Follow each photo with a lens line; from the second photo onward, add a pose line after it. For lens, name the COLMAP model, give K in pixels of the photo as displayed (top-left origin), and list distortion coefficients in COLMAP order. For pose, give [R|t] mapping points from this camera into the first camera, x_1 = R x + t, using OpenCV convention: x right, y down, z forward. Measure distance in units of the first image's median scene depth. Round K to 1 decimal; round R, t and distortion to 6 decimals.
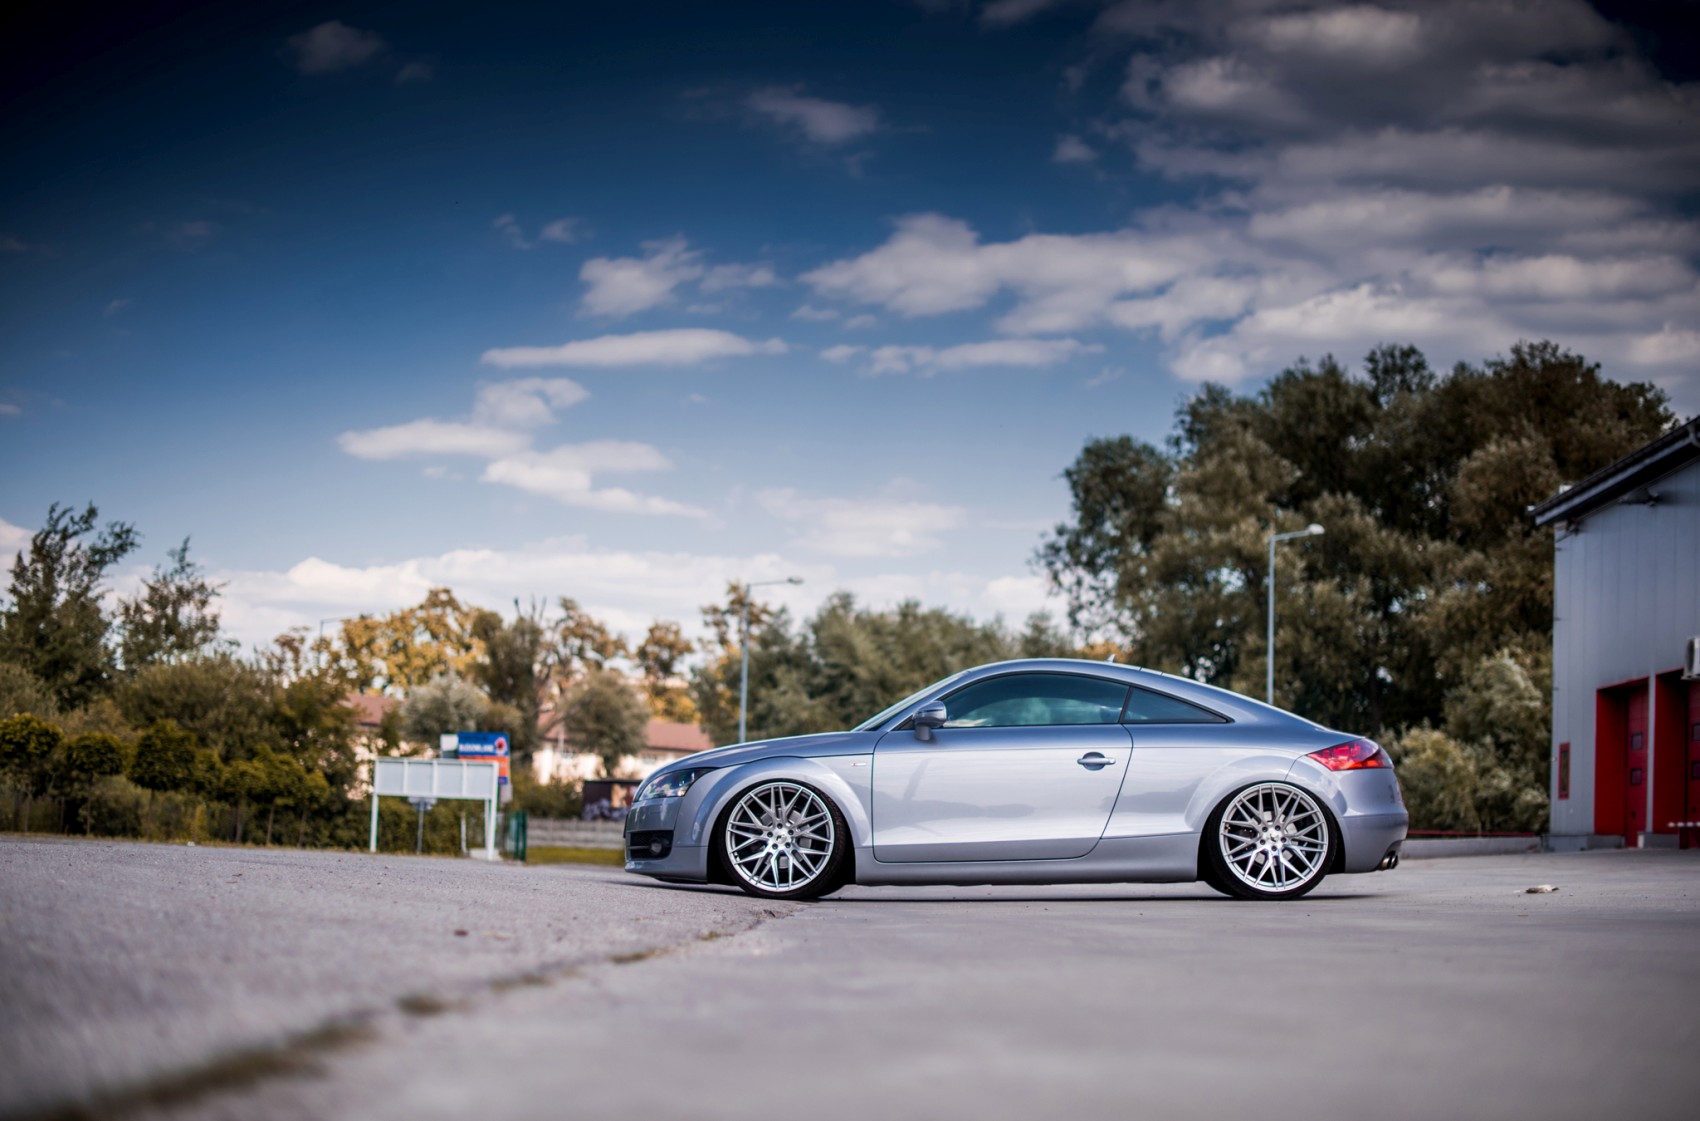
lens RADIAL K [[2845.7, 0, 850.0], [0, 2845.7, 560.5], [0, 0, 1]] dist [0.014846, 0.065594]
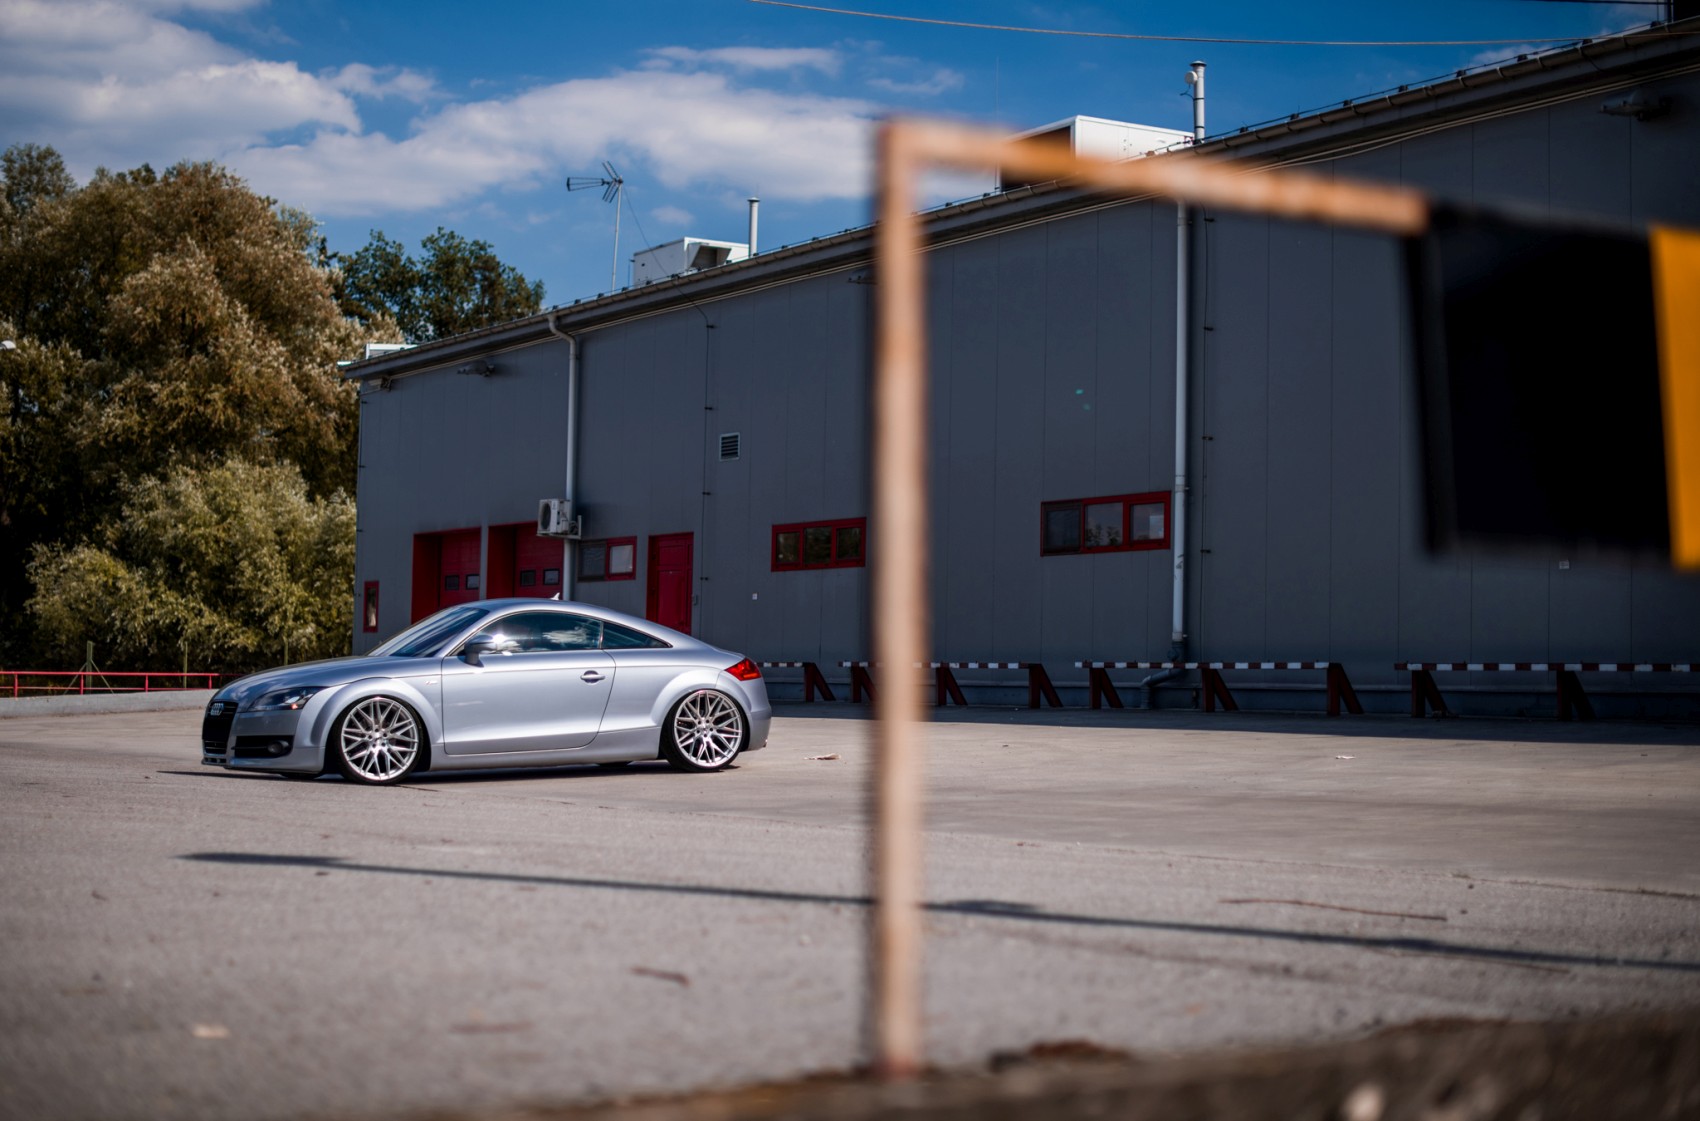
lens RADIAL K [[3064.2, 0, 849.0], [0, 3064.2, 755.9], [0, 0, 1]] dist [-0.021063, -0.061586]
pose [[0.862421, -0.033506, 0.505081, -0.560188], [-0.038687, 0.990525, 0.131768, -0.093057], [-0.504711, -0.133180, 0.852954, -0.339942]]
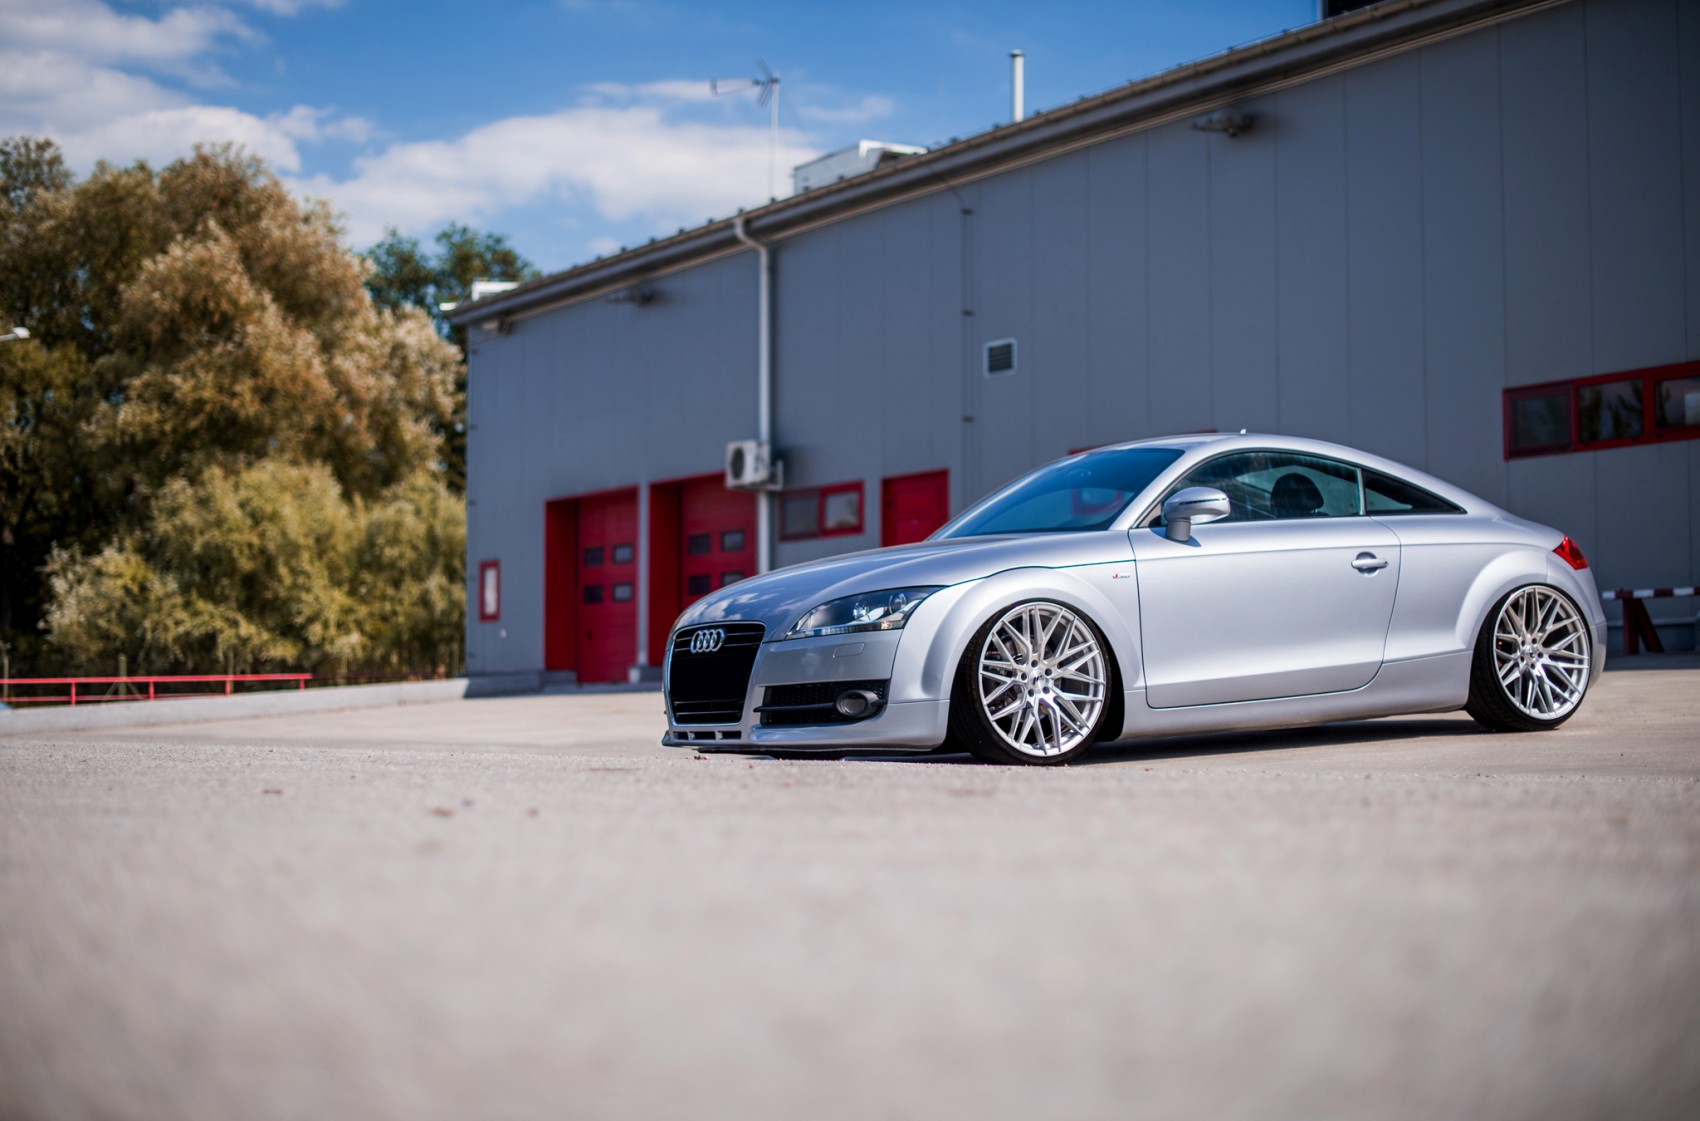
lens RADIAL K [[2845.7, 0, 850.0], [0, 2845.7, 560.5], [0, 0, 1]] dist [0.014846, 0.065594]
pose [[0.843150, -0.022224, 0.537219, -0.445543], [-0.010452, 0.998279, 0.057701, 0.026714], [-0.537577, -0.054265, 0.841467, 0.426868]]
